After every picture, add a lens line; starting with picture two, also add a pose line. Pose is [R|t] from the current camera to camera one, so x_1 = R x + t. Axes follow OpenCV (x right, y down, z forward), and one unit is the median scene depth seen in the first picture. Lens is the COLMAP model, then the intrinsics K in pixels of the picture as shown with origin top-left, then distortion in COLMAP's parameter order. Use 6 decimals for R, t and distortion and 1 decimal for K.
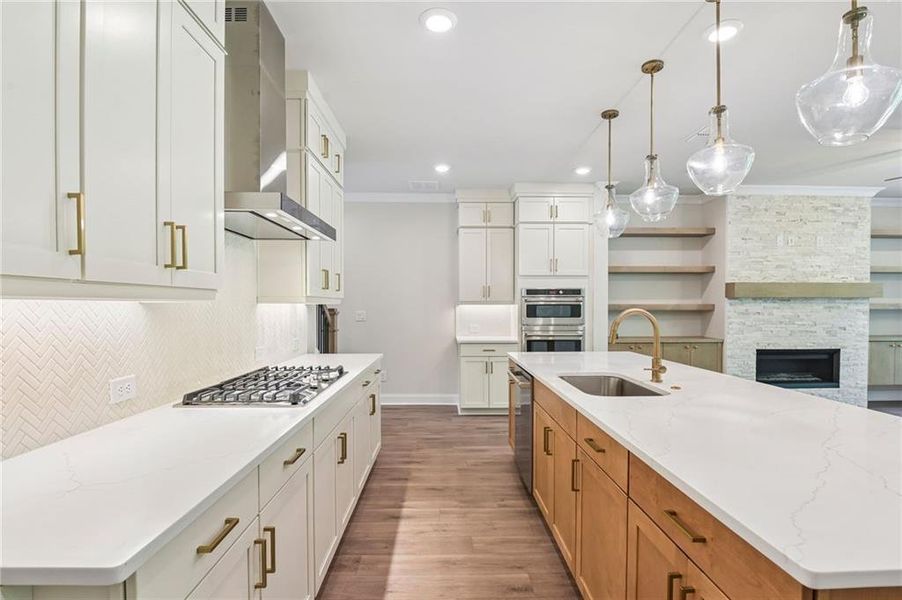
lens RADIAL K [[444.6, 0, 454.1], [0, 444.6, 314.4], [0, 0, 1]] dist [-0.017911, -0.001836]
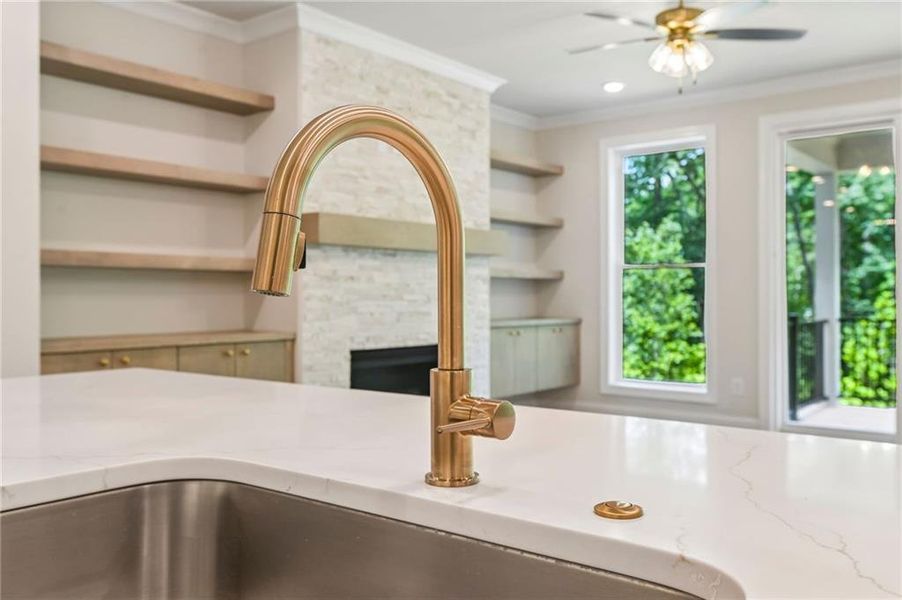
lens RADIAL K [[782.2, 0, 451.0], [0, 782.2, 300.0], [0, 0, 1]] dist [-0.005003, -0.001125]
pose [[0.644729, -0.003746, 0.764402, 0.081125], [0.015535, 0.999846, -0.008203, 0.032218], [-0.764253, 0.017164, 0.644688, 0.346733]]
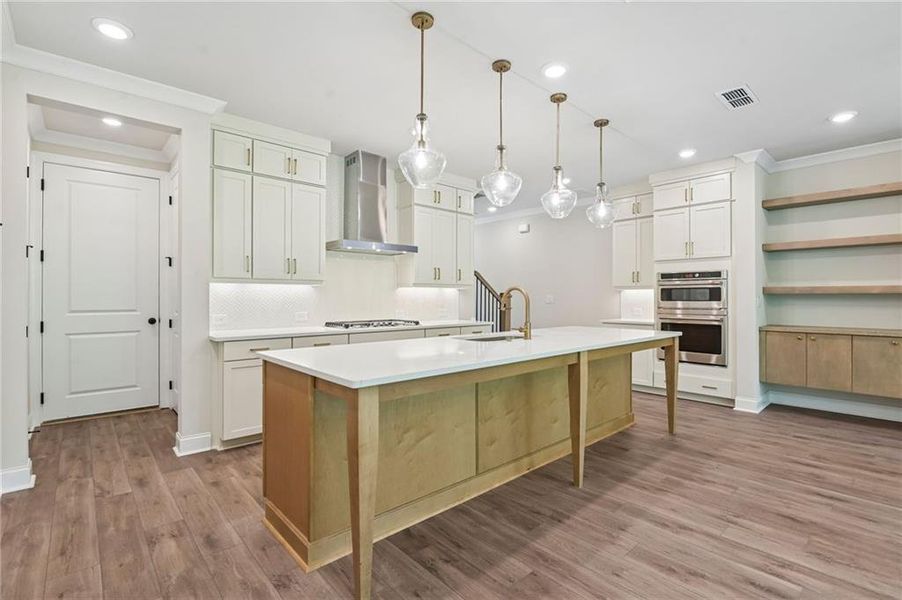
lens RADIAL K [[417.0, 0, 452.6], [0, 417.0, 297.5], [0, 0, 1]] dist [-0.012442, -0.001041]
pose [[0.654314, 0.001728, -0.756221, 0.579691], [-0.017025, 0.999778, -0.012447, 0.019744], [0.756031, 0.021019, 0.654198, -0.006015]]
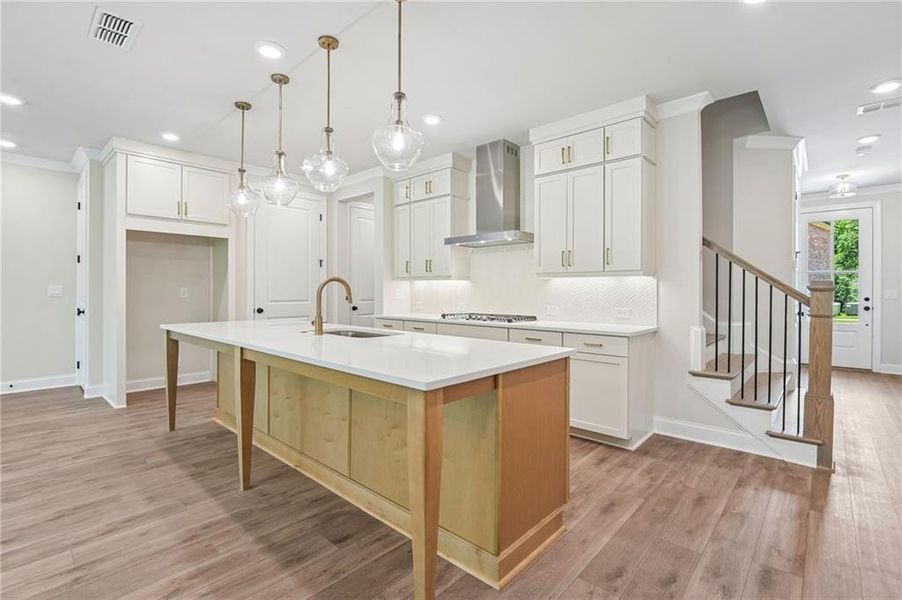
lens RADIAL K [[414.1, 0, 454.5], [0, 414.1, 294.3], [0, 0, 1]] dist [-0.016354, 0.000187]
pose [[-0.686264, 0.004591, -0.727338, 0.474147], [-0.017149, 0.999600, 0.022489, 0.001998], [0.727150, 0.027906, -0.685911, 0.943796]]
